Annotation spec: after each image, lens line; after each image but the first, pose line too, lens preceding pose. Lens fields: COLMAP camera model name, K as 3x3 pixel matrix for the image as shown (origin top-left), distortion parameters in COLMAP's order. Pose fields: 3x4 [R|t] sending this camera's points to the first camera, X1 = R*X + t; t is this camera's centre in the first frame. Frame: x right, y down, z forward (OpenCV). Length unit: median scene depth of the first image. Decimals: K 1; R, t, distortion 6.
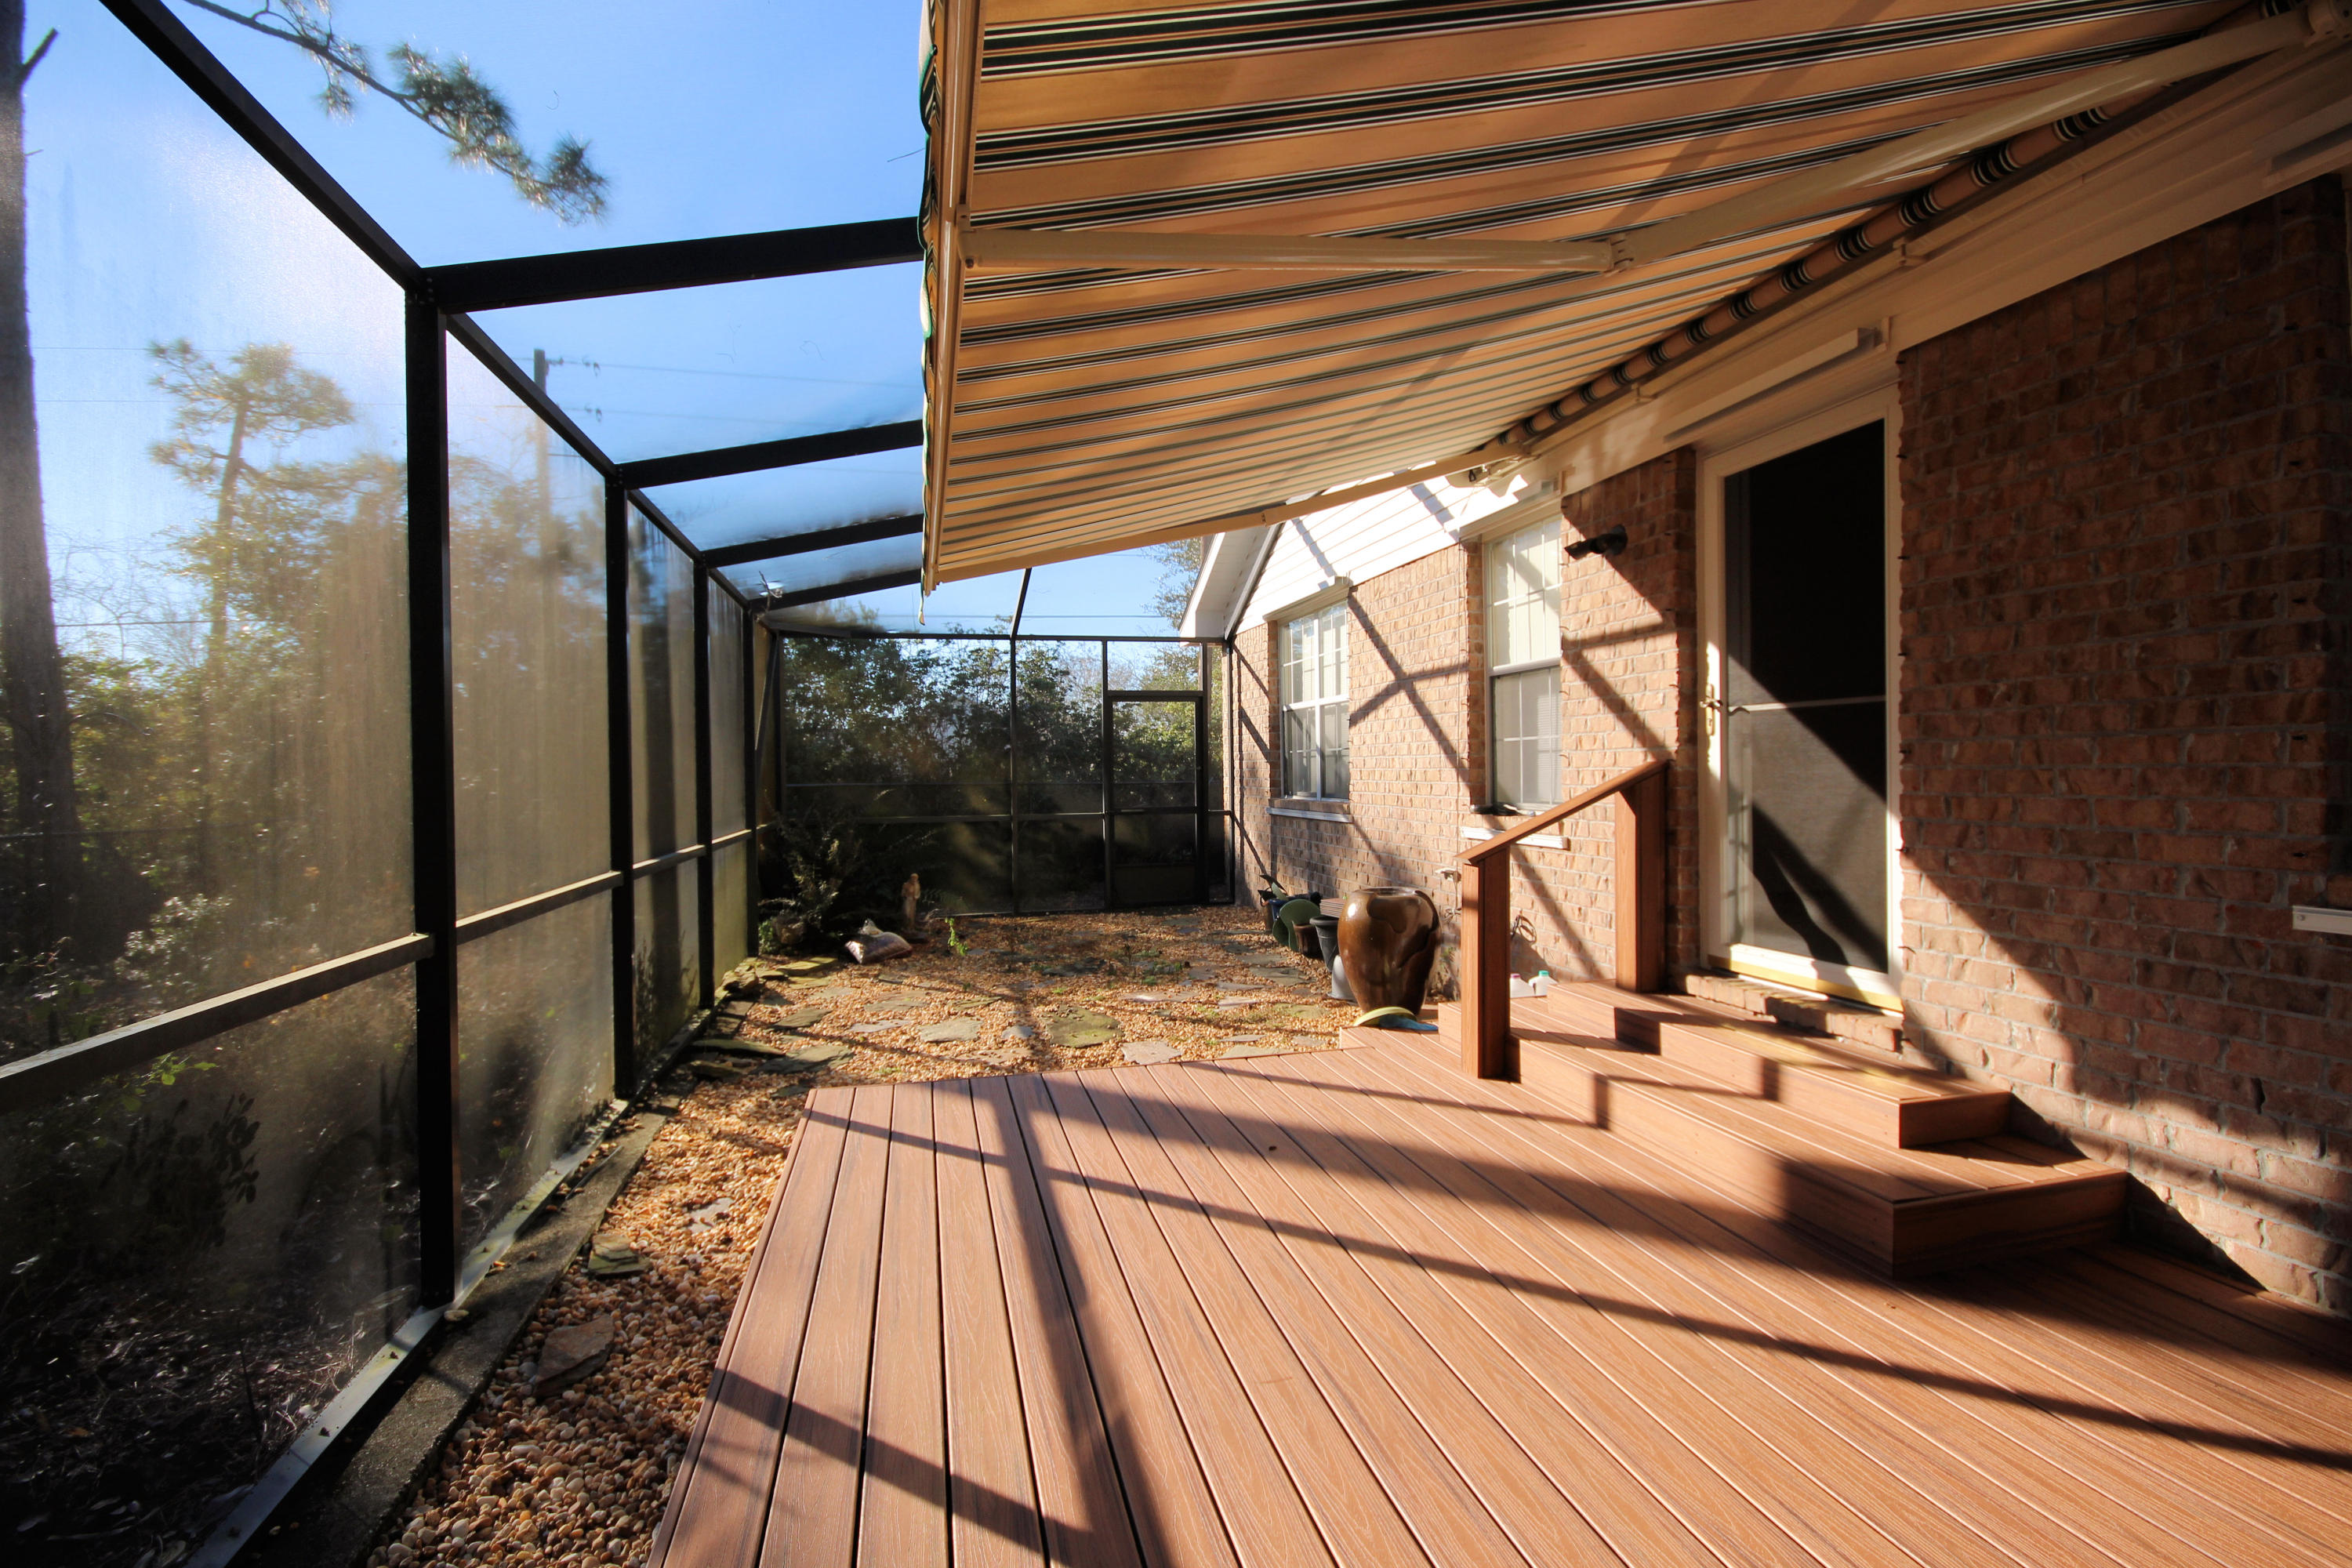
lens RADIAL K [[1076.7, 0, 1174.8], [0, 1076.7, 783.7], [0, 0, 1]] dist [-0.002891, -0.000984]
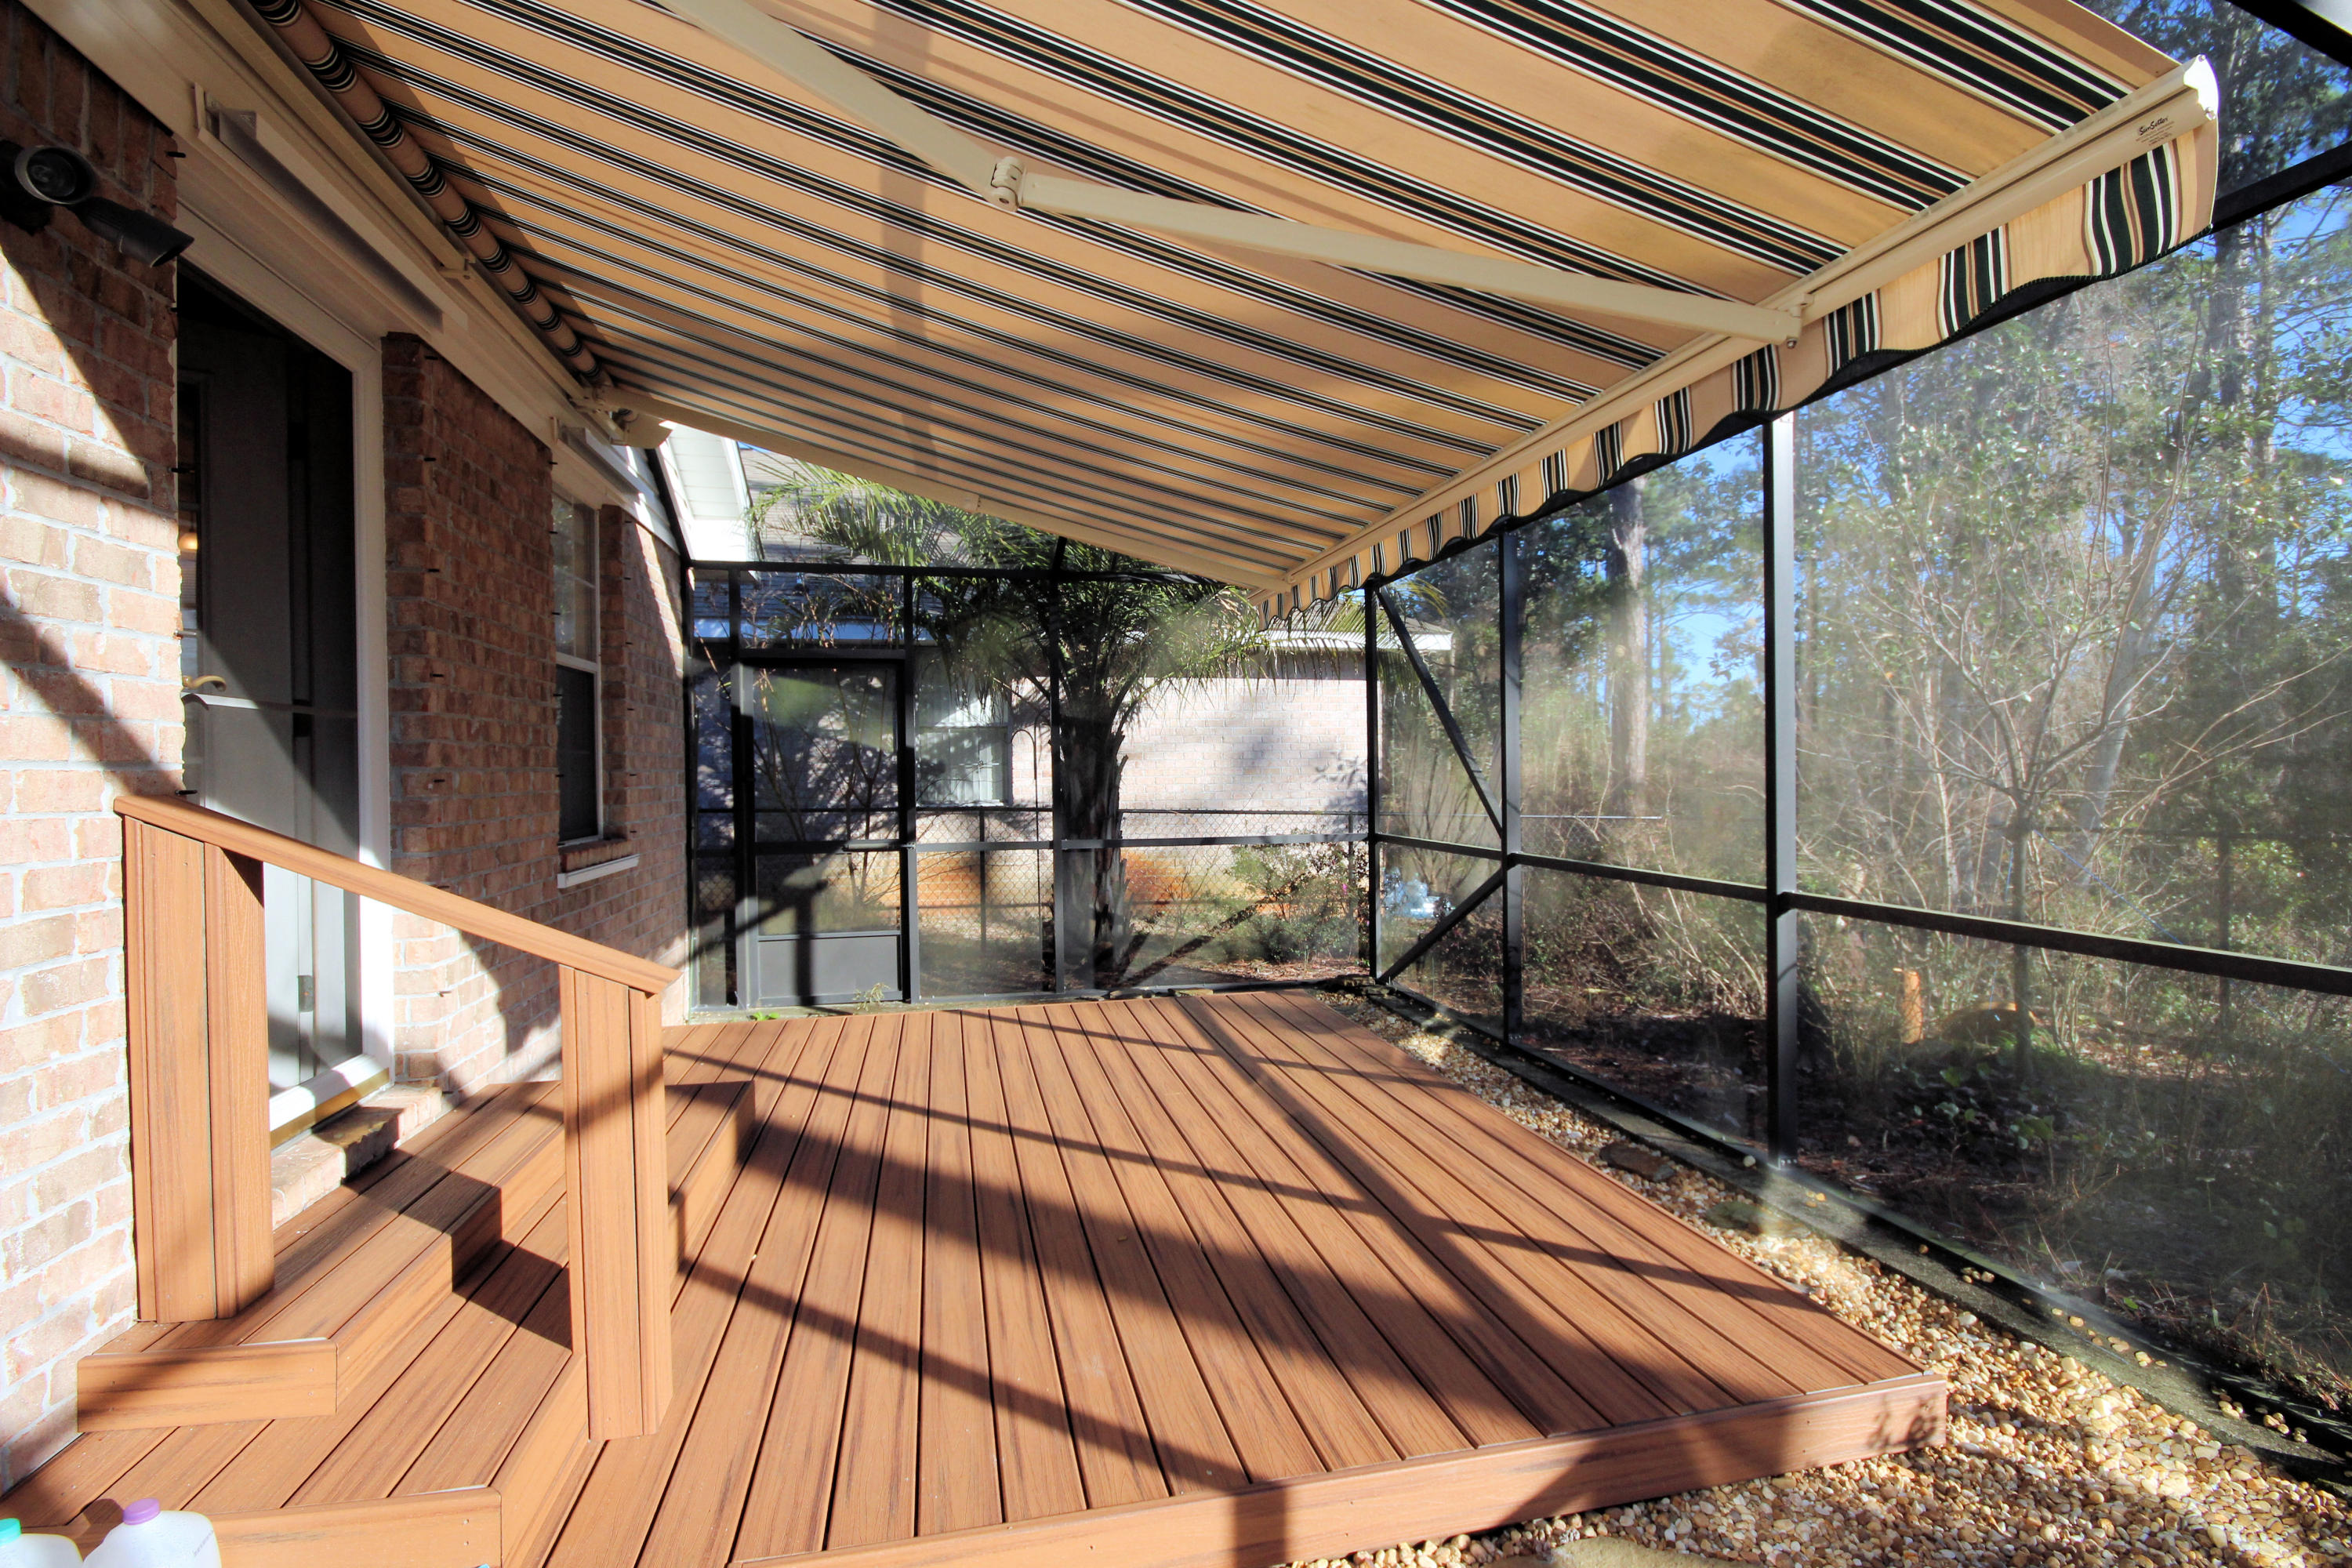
lens RADIAL K [[1076.7, 0, 1177.2], [0, 1076.7, 794.1], [0, 0, 1]] dist [-0.002891, -0.000984]
pose [[-0.999514, 0.022036, 0.022036, 0.019703], [0.022651, 0.999350, 0.028057, -0.025674], [-0.021403, 0.028543, -0.999363, 1.557723]]
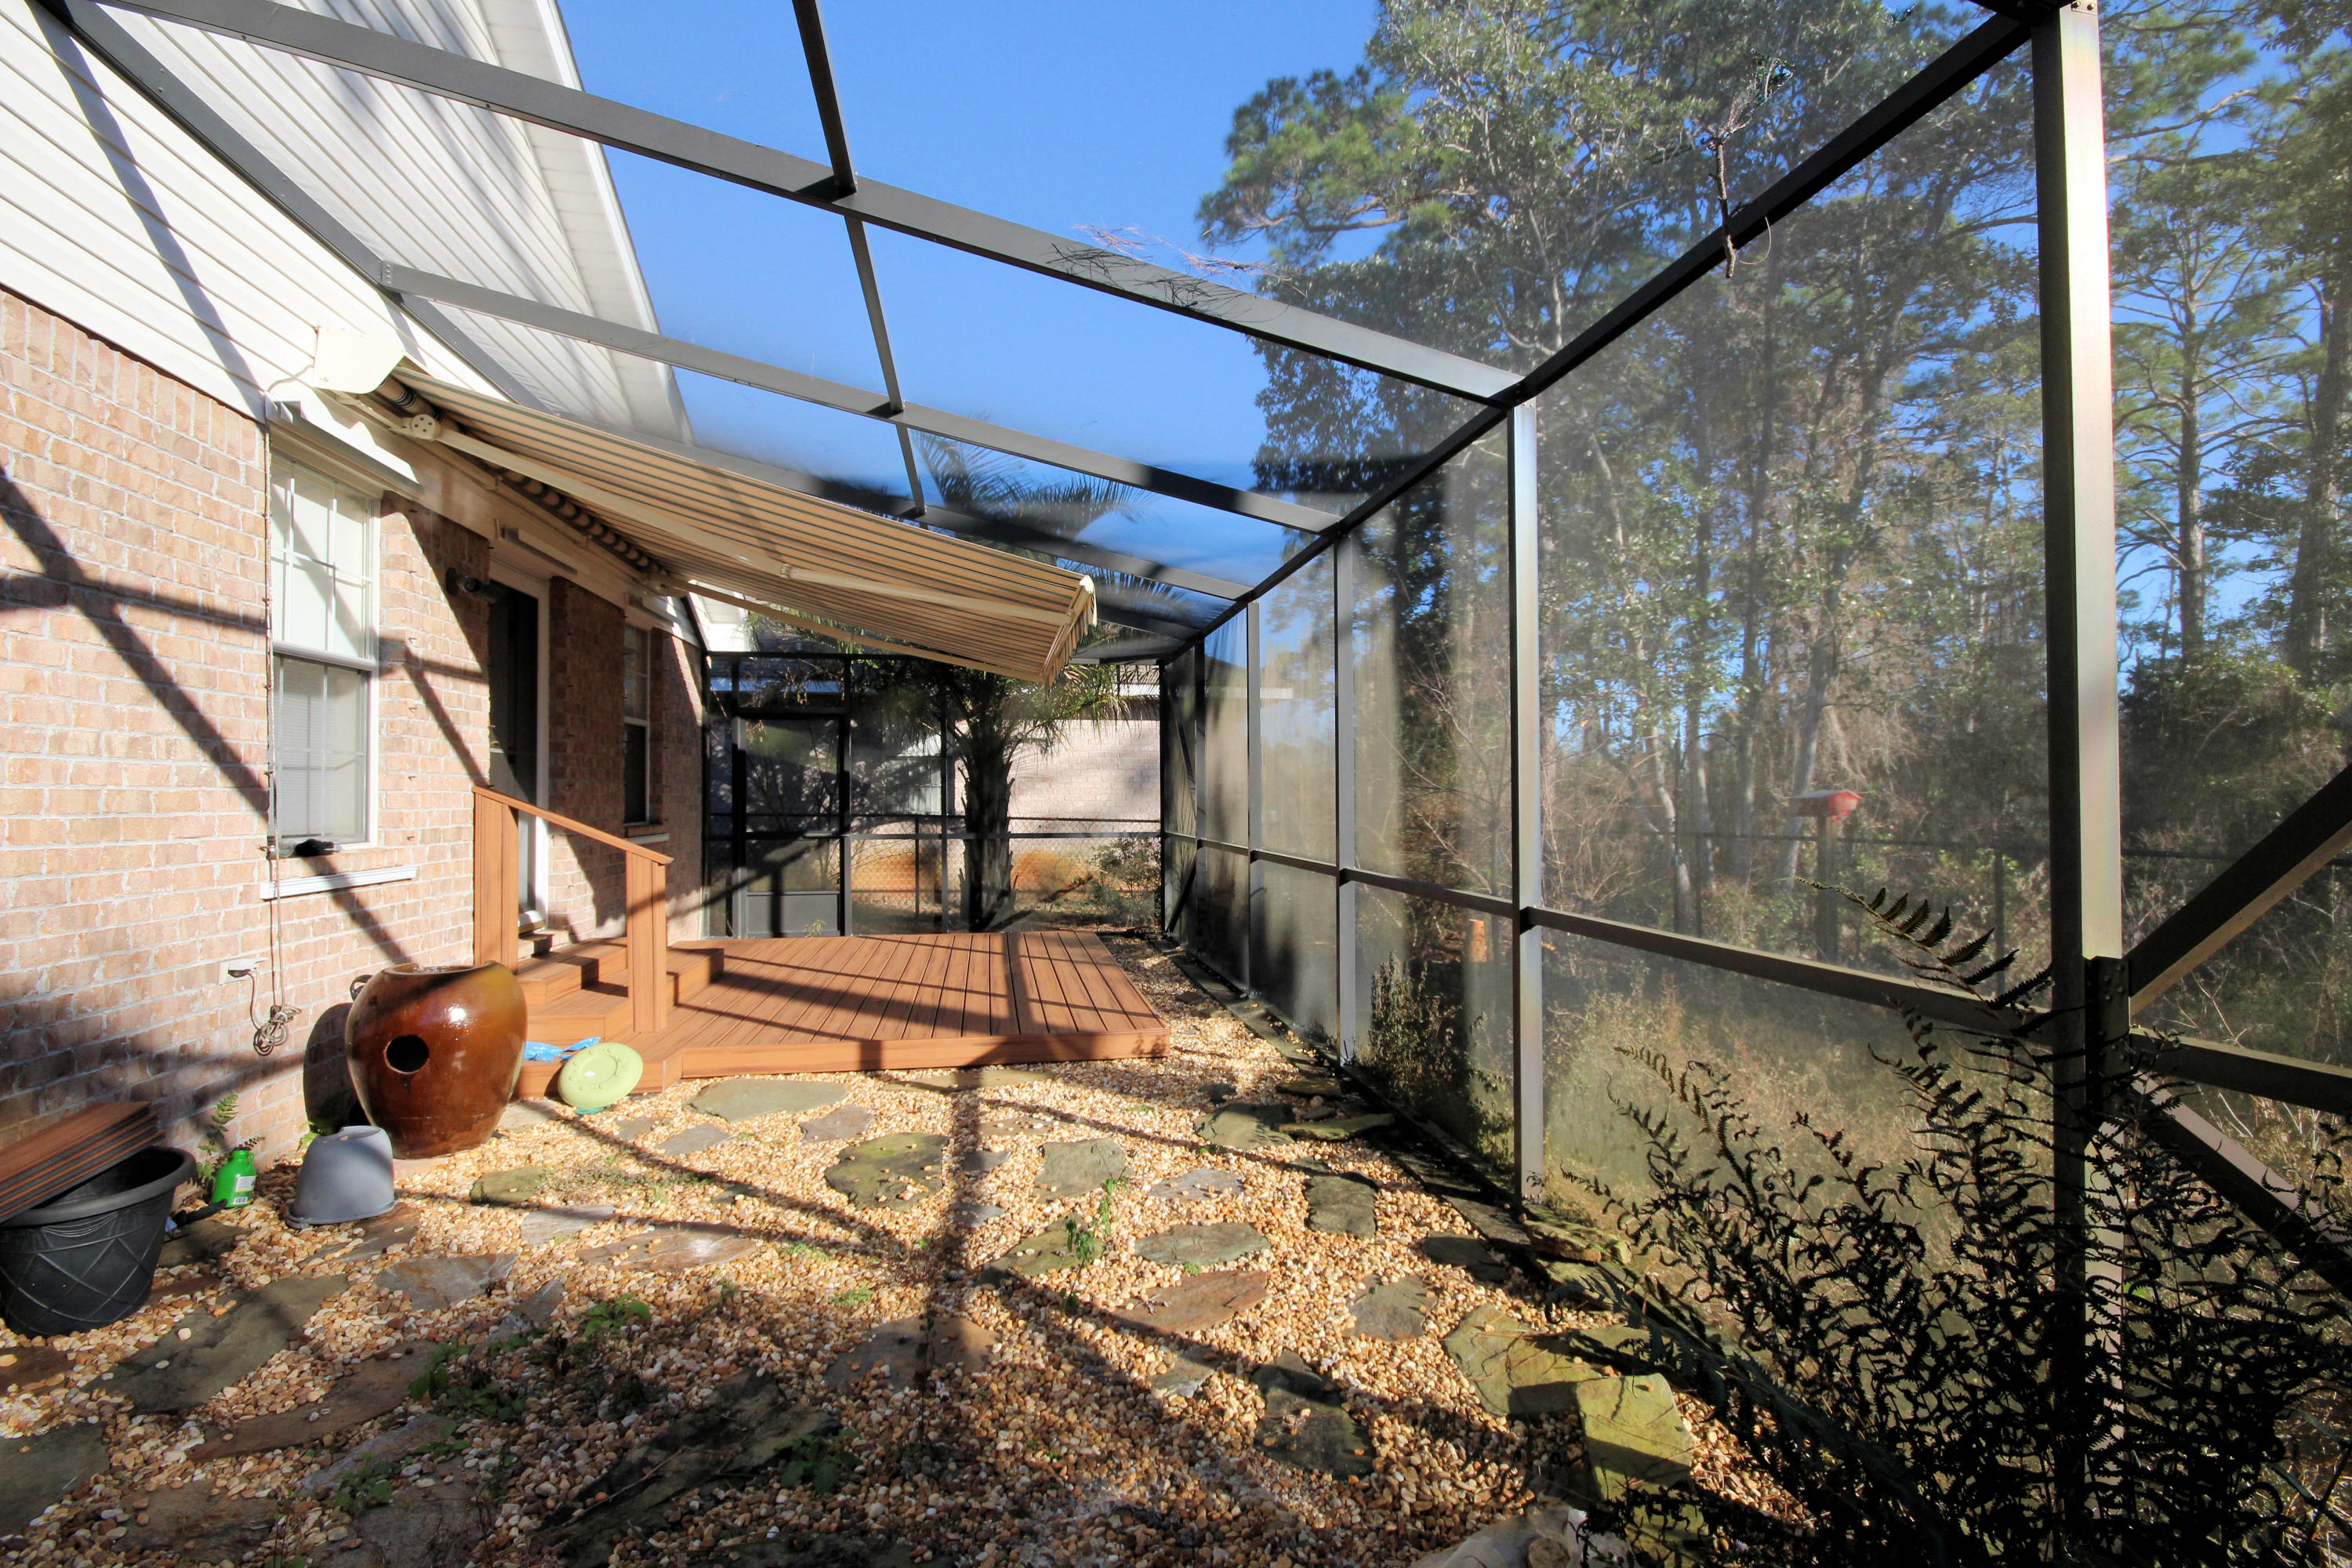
lens RADIAL K [[1076.7, 0, 1176.4], [0, 1076.7, 782.5], [0, 0, 1]] dist [-0.002891, -0.000984]
pose [[-0.997678, 0.021725, 0.064556, -0.444625], [0.021294, 0.999746, -0.007351, 0.000682], [-0.064699, -0.005960, -0.997887, 2.346380]]
